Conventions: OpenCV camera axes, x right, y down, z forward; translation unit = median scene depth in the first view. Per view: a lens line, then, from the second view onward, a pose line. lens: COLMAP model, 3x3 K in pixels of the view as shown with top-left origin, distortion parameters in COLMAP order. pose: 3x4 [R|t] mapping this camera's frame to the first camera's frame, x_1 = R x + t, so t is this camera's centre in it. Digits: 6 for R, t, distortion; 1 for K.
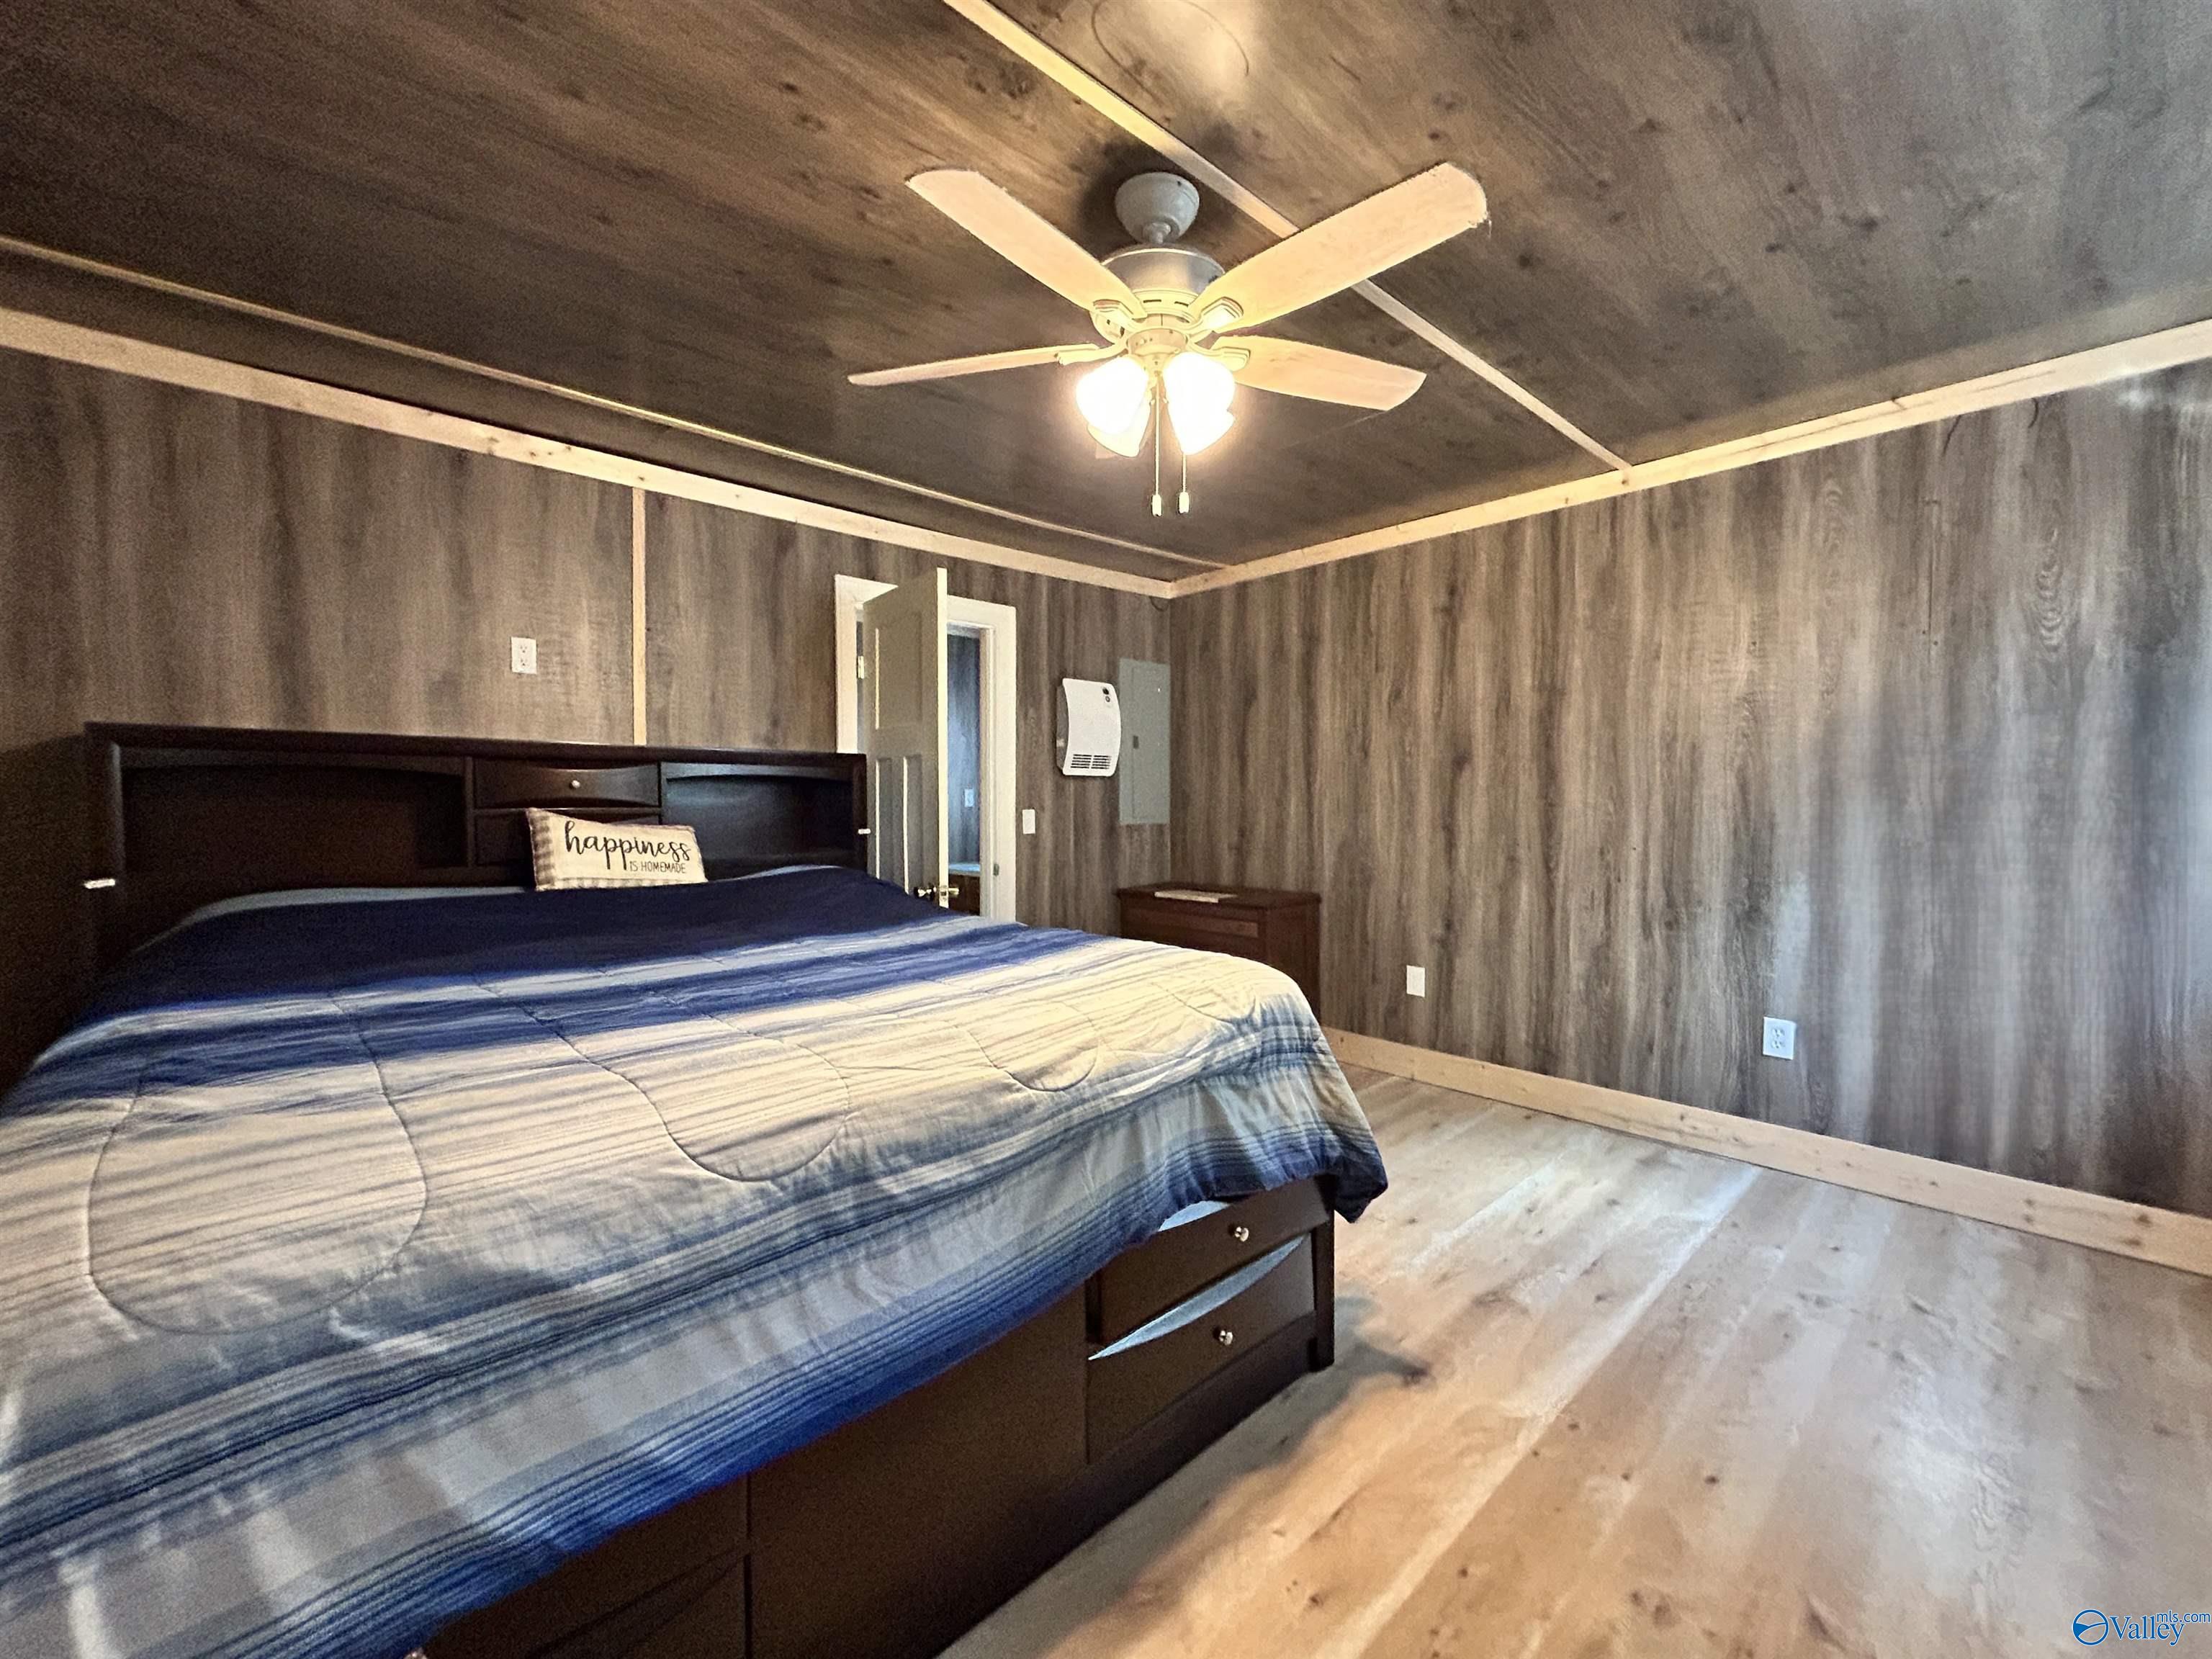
lens RADIAL K [[901.6, 0, 1100.9], [0, 901.6, 826.5], [0, 0, 1]] dist [-0.001270, -0.000536]
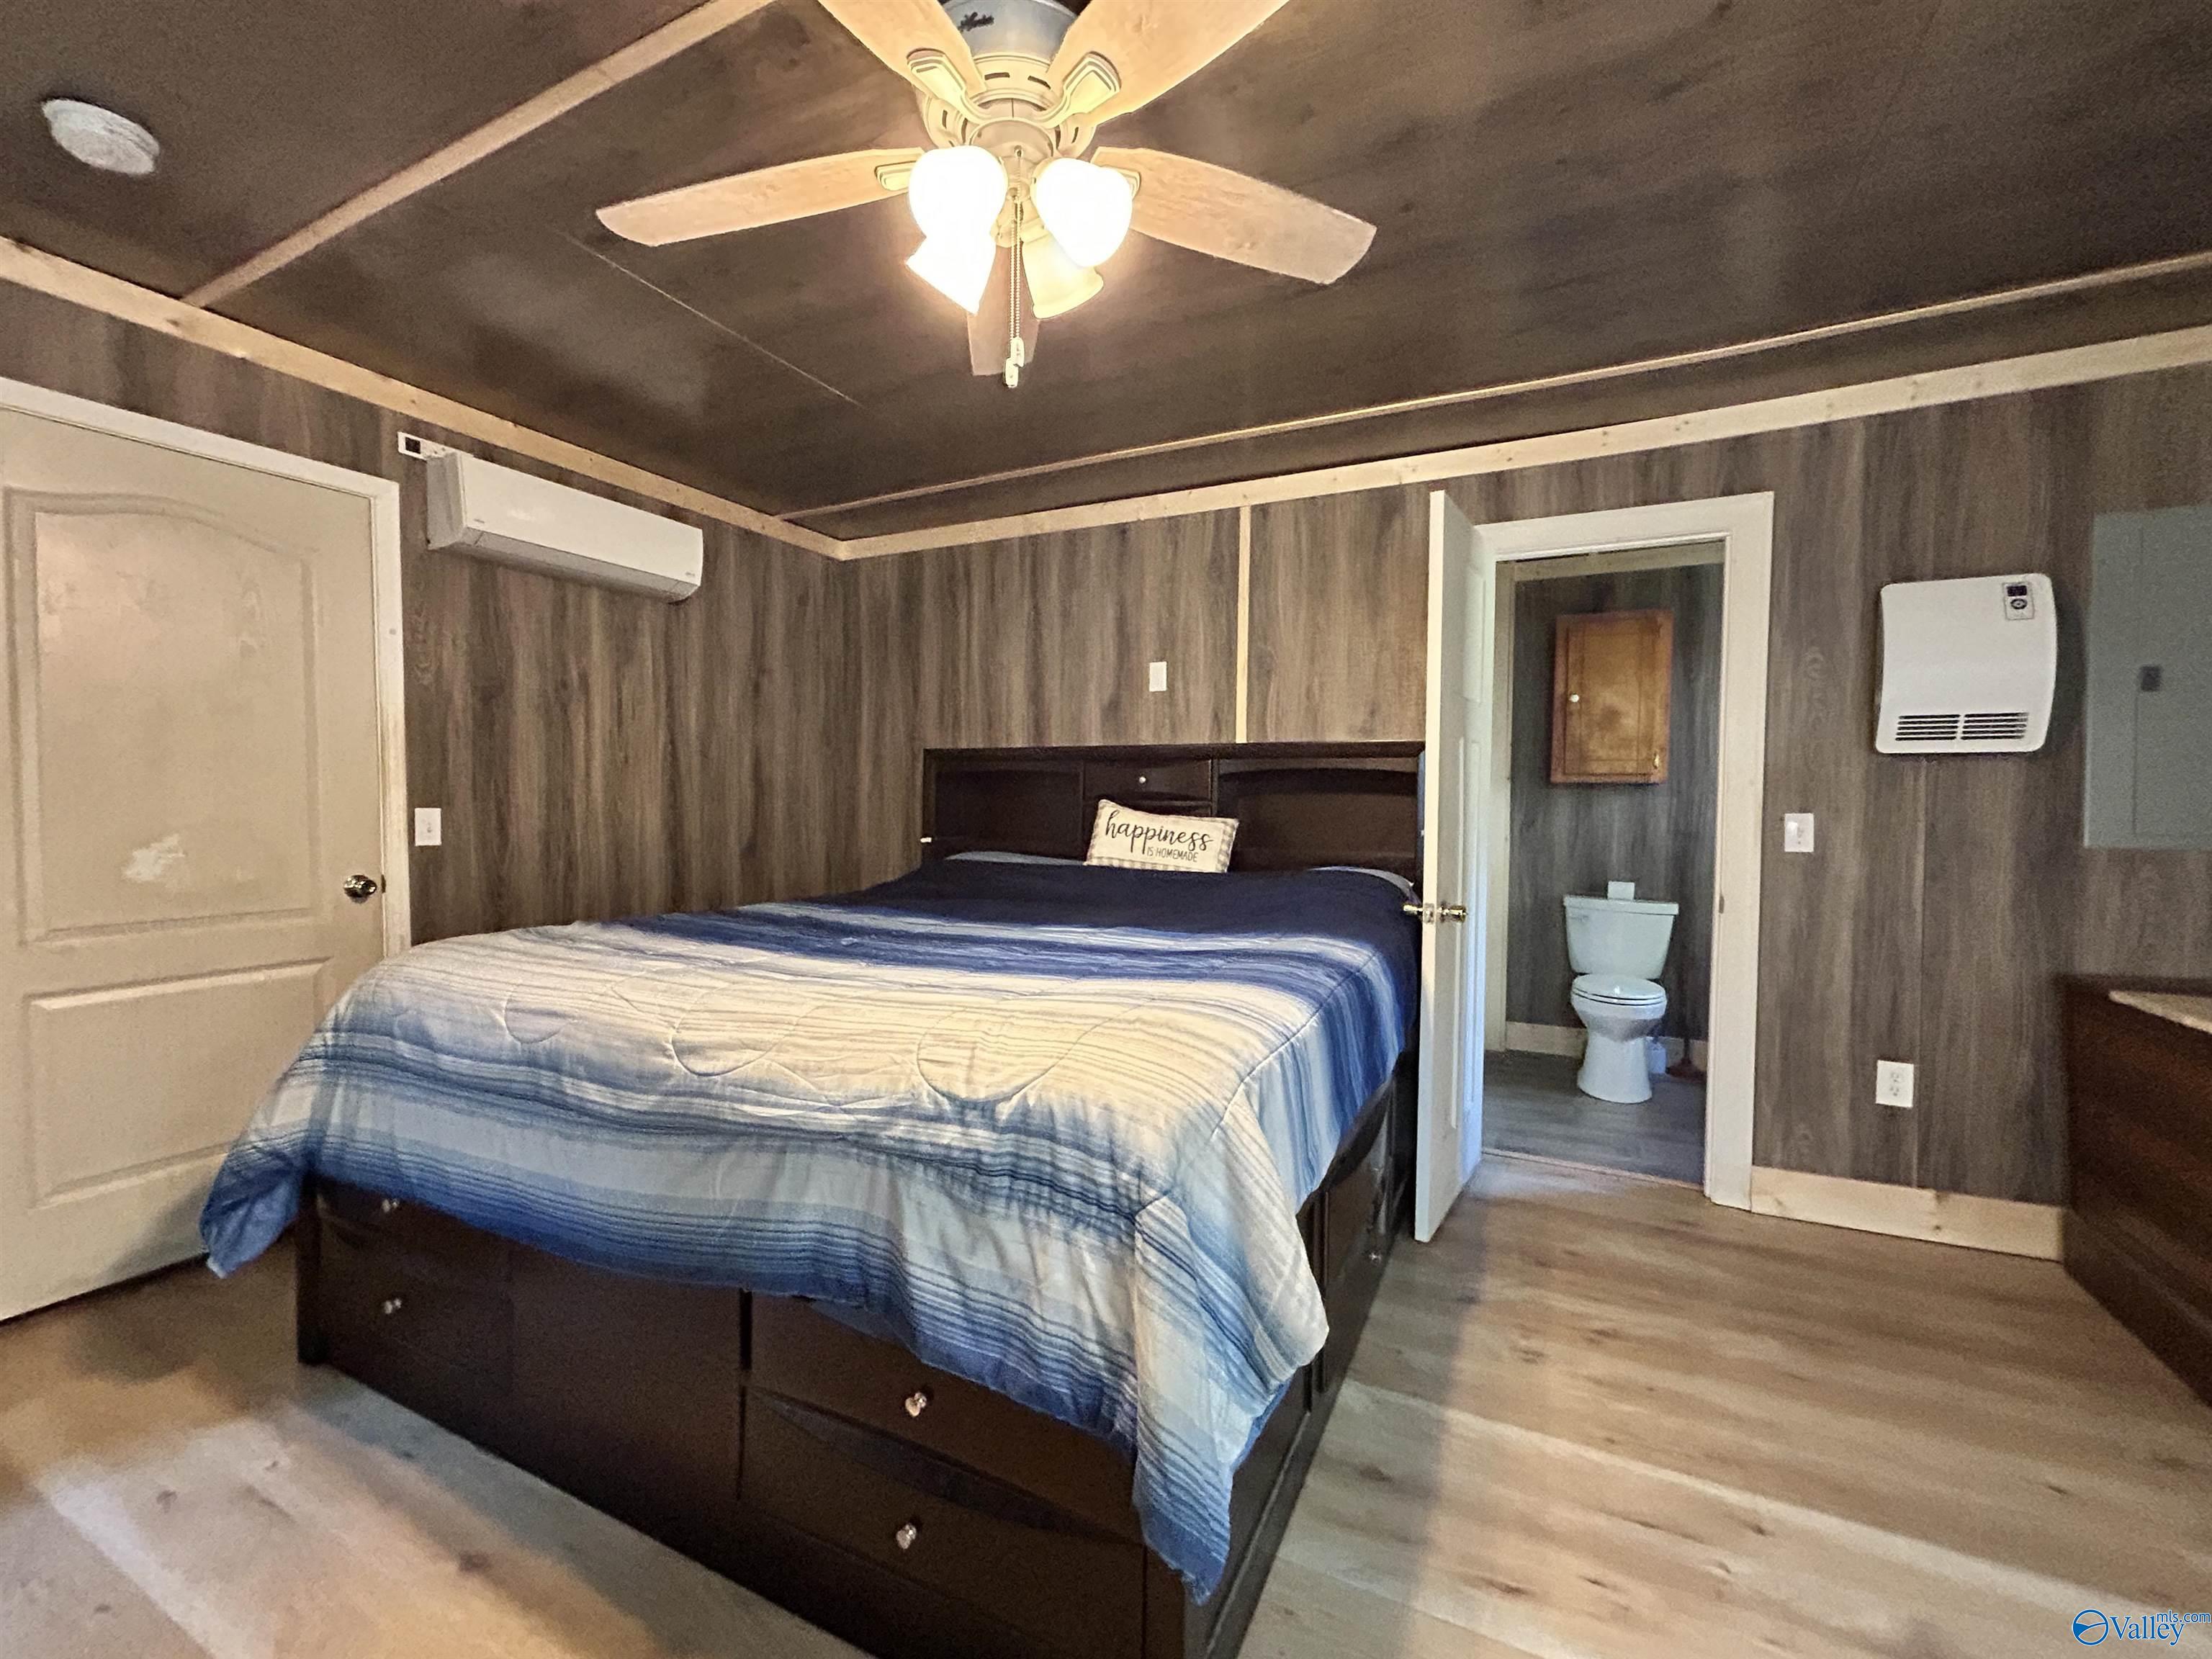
lens RADIAL K [[901.6, 0, 1103.8], [0, 901.6, 828.7], [0, 0, 1]] dist [-0.001270, -0.000536]
pose [[0.356152, 0.030518, -0.933930, 0.531795], [-0.037525, 0.999127, 0.018338, -0.002988], [0.933674, 0.028515, 0.356986, 0.555950]]
